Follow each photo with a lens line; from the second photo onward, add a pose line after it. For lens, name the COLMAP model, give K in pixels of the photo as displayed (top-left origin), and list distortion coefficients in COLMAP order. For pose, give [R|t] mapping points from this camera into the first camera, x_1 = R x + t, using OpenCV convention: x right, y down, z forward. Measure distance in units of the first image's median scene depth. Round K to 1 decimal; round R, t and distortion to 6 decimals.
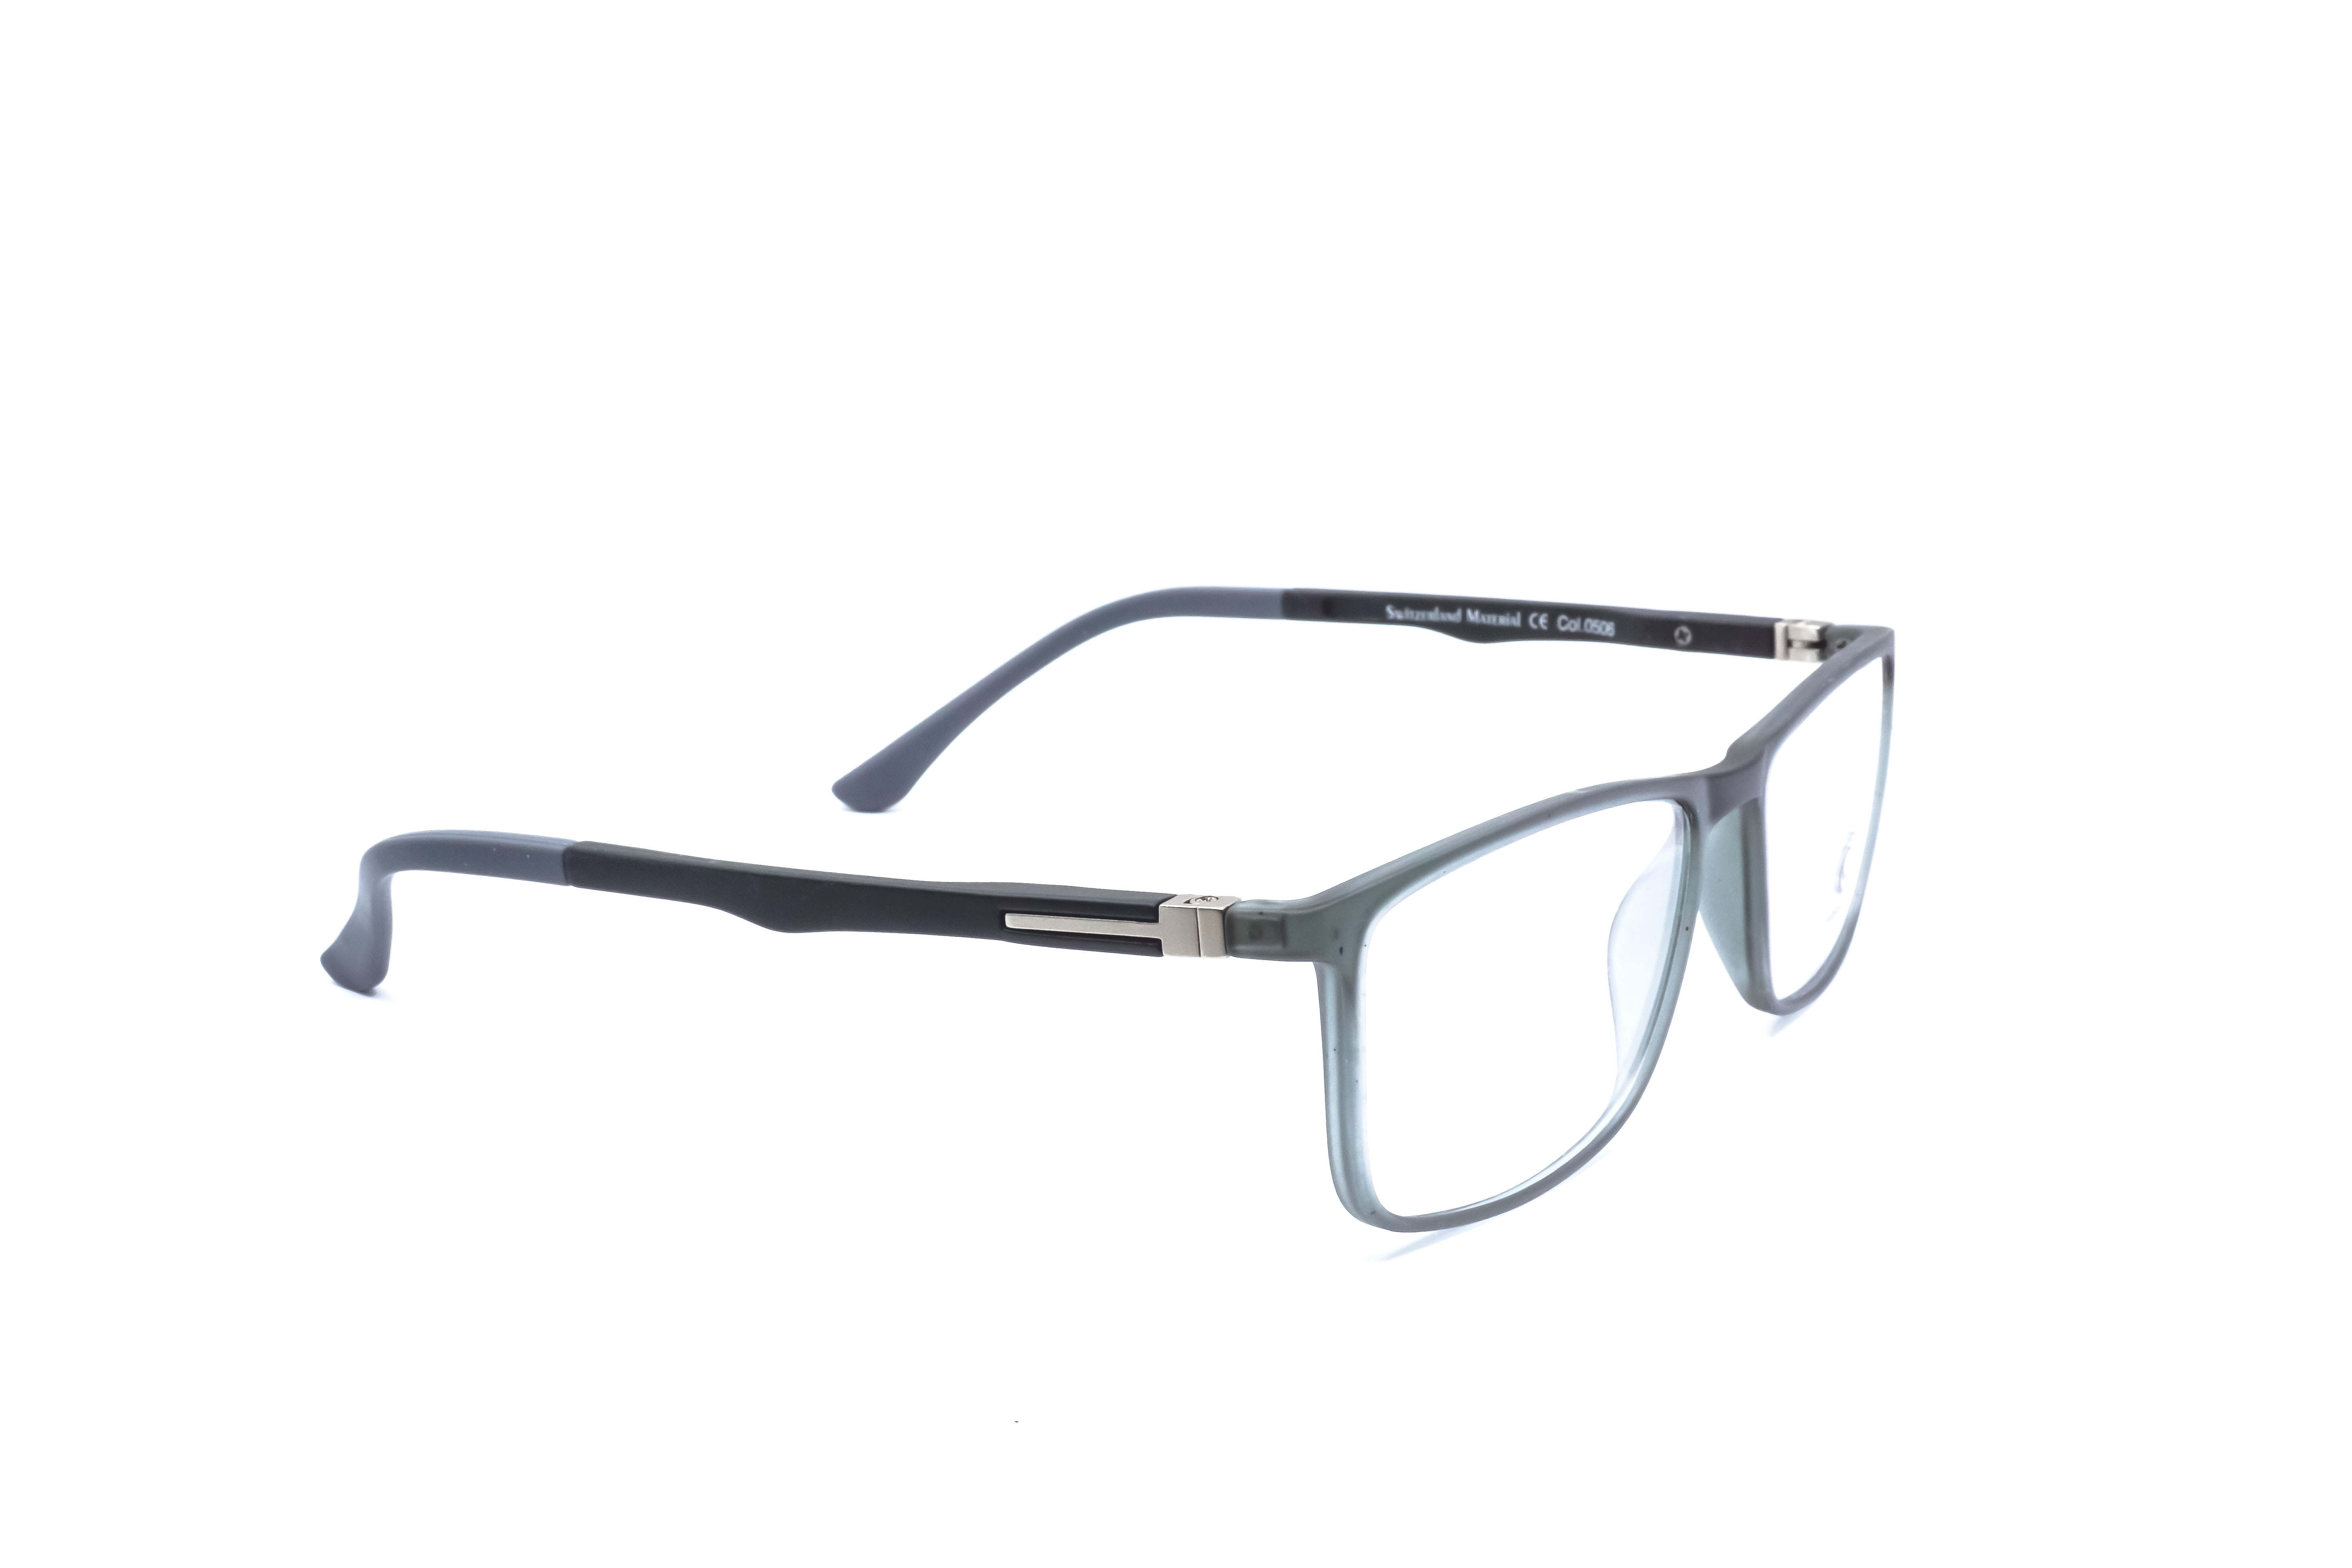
lens RADIAL K [[3360.0, 0, 1176.0], [0, 3360.0, 784.0], [0, 0, 1]] dist [-0.006667, -0.022161]
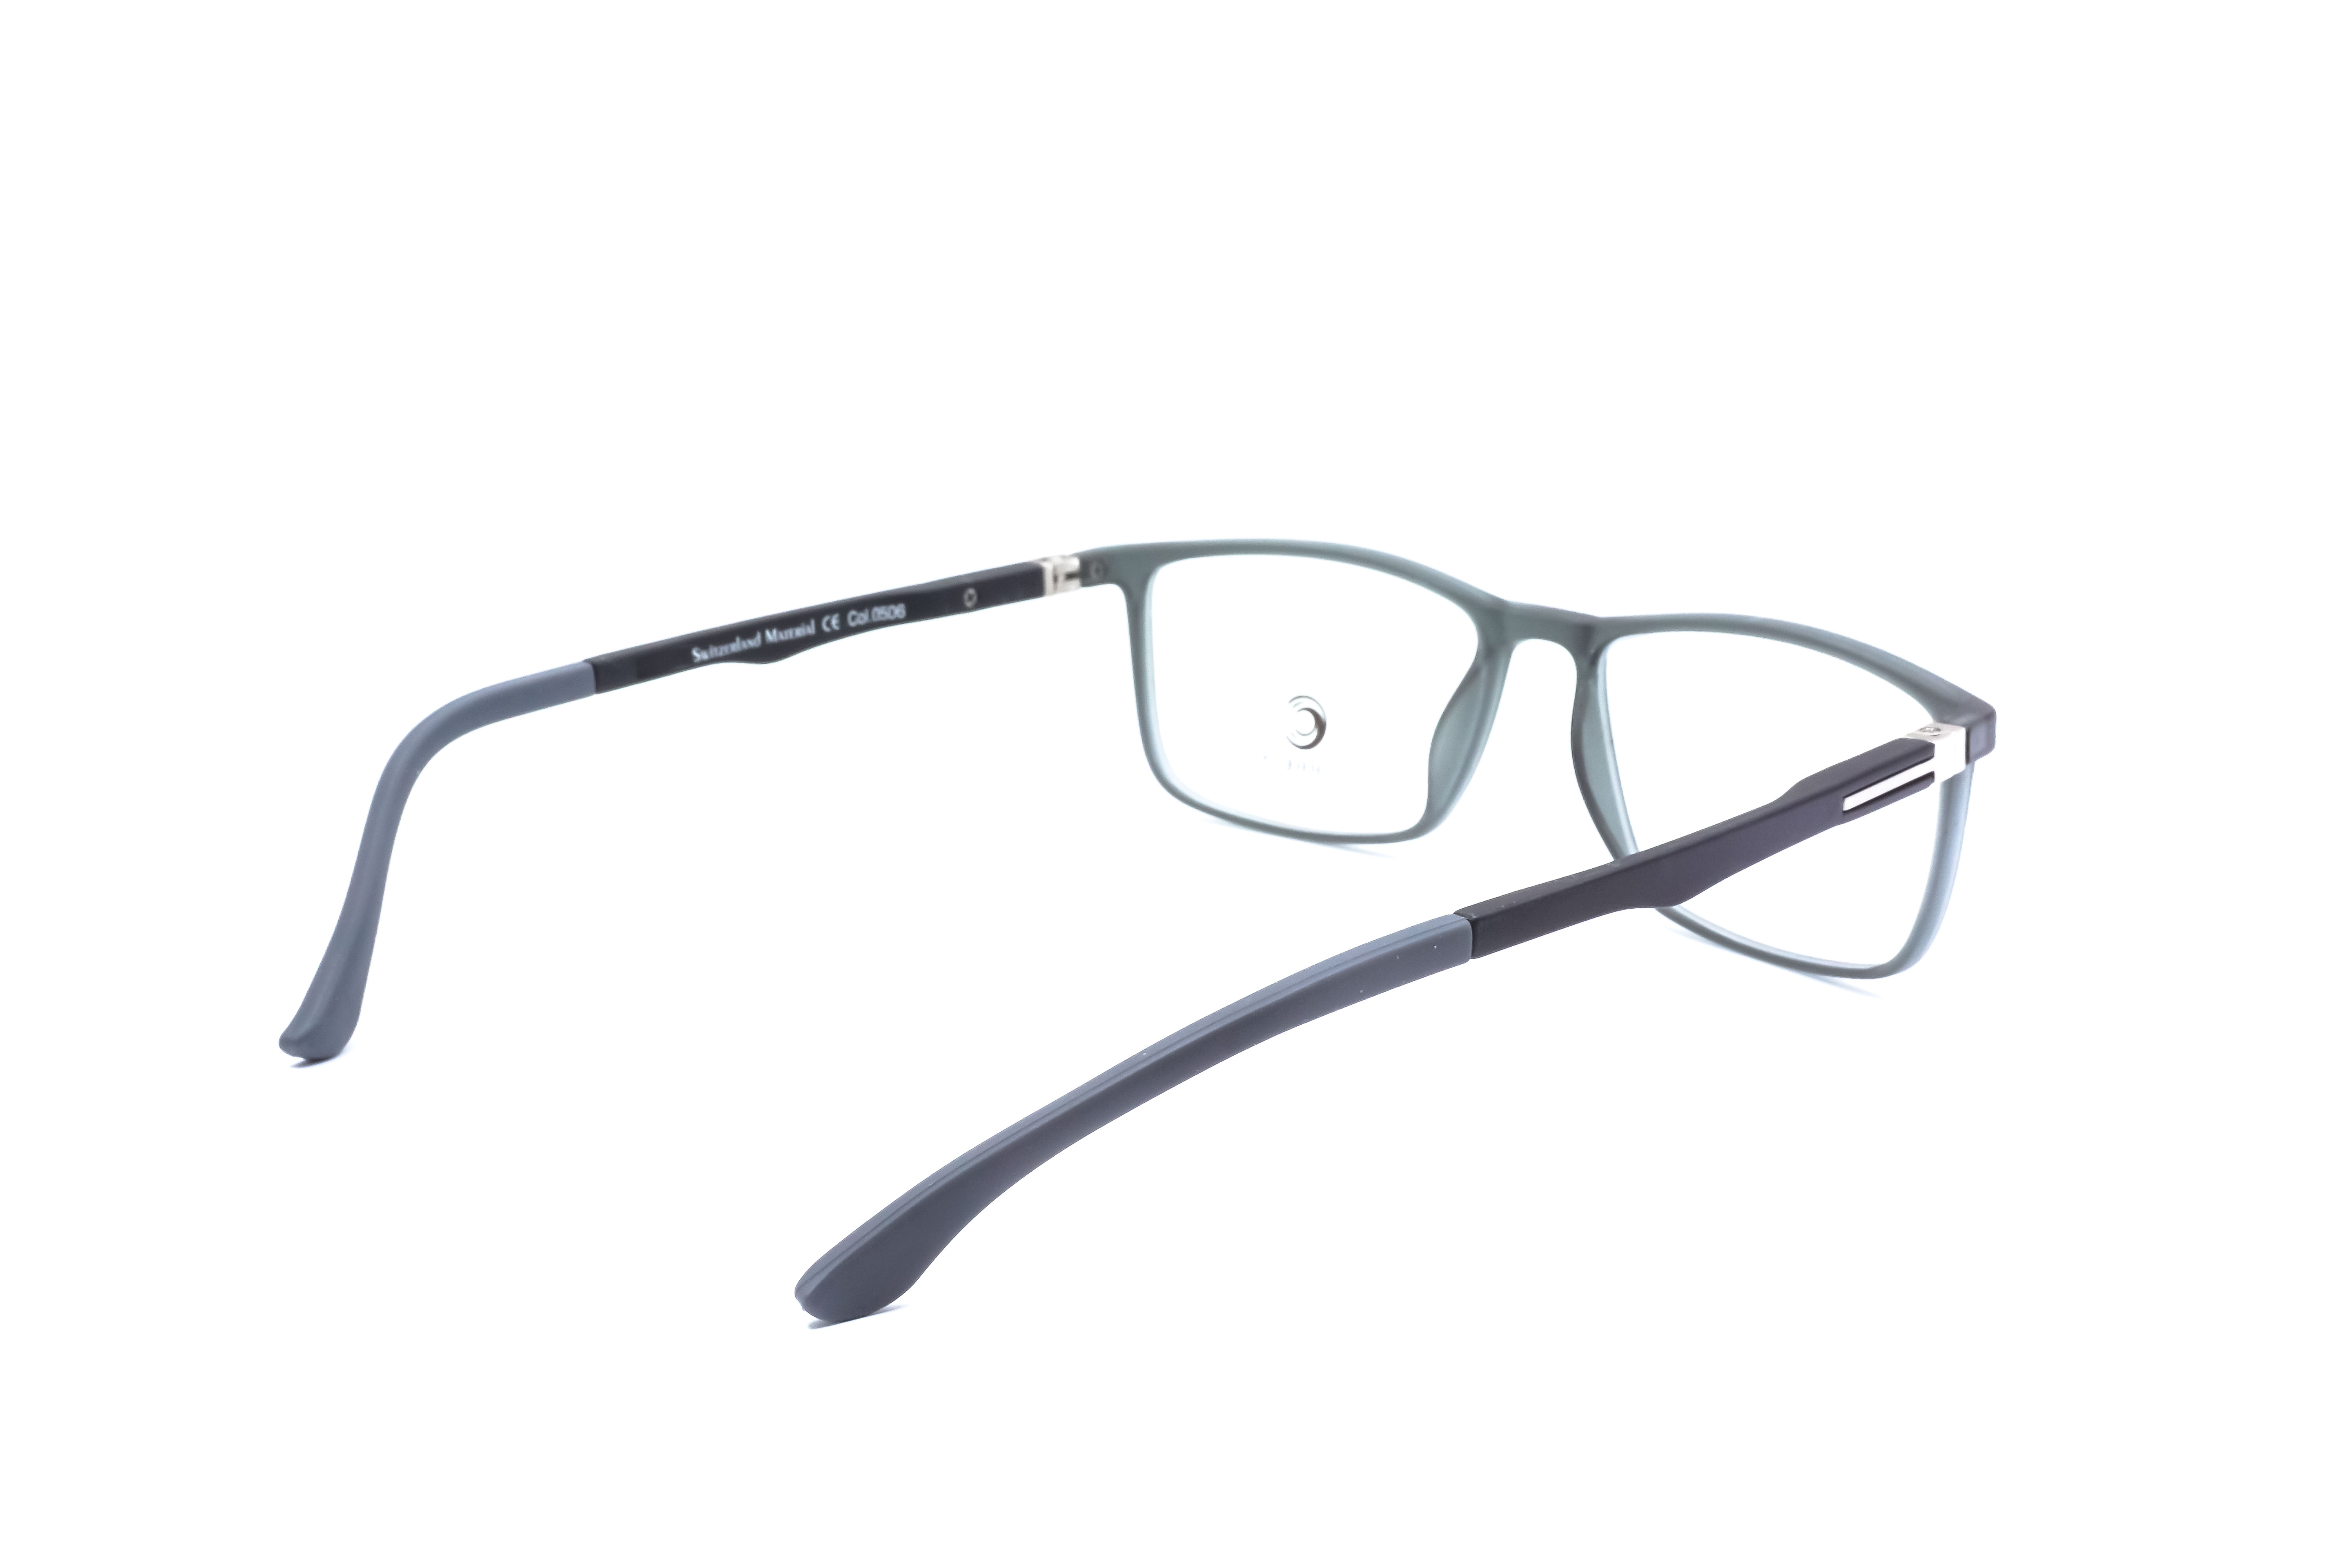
lens RADIAL K [[3360.0, 0, 1176.0], [0, 3360.0, 784.0], [0, 0, 1]] dist [-0.006667, -0.022161]
pose [[0.259040, -0.233921, 0.937112, -0.816508], [0.240708, 0.955252, 0.171912, -0.150201], [-0.935392, 0.181038, 0.303755, 0.607368]]
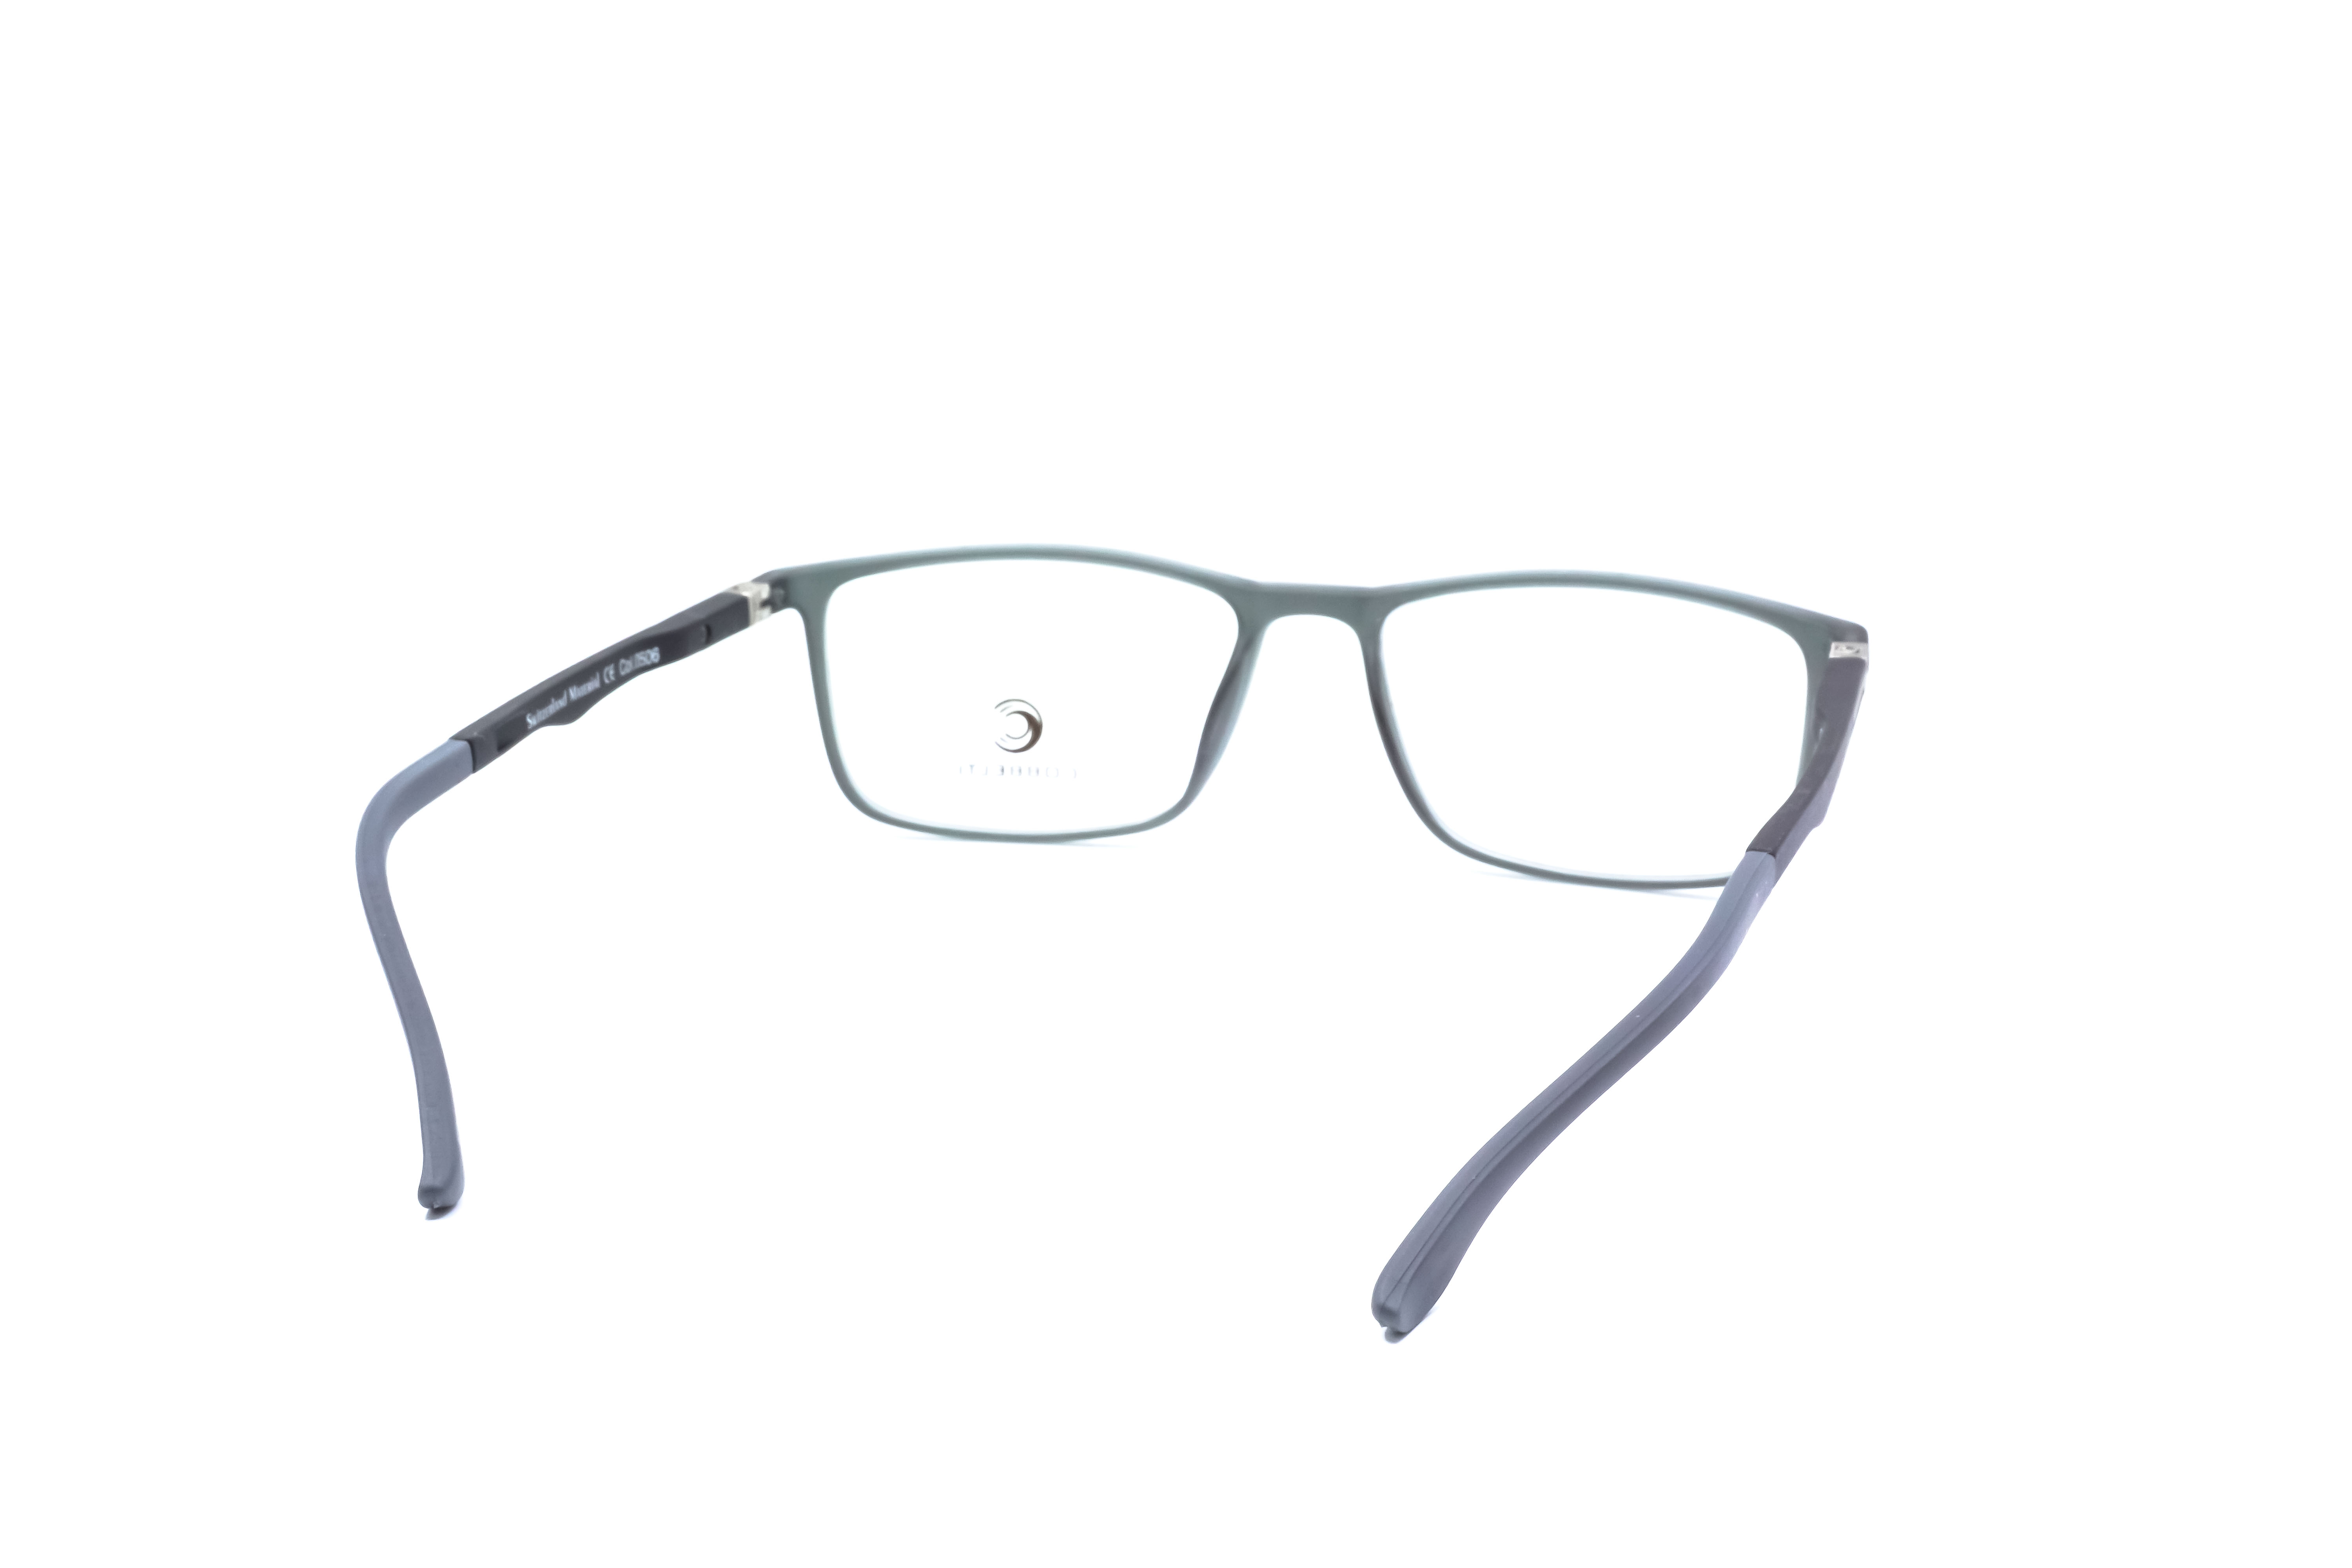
lens RADIAL K [[3360.0, 0, 1176.0], [0, 3360.0, 784.0], [0, 0, 1]] dist [-0.006667, -0.022161]
pose [[-0.256548, -0.234938, 0.937543, -0.819399], [0.240566, 0.923961, 0.297362, -0.261018], [-0.936115, 0.301829, -0.180522, 1.030121]]
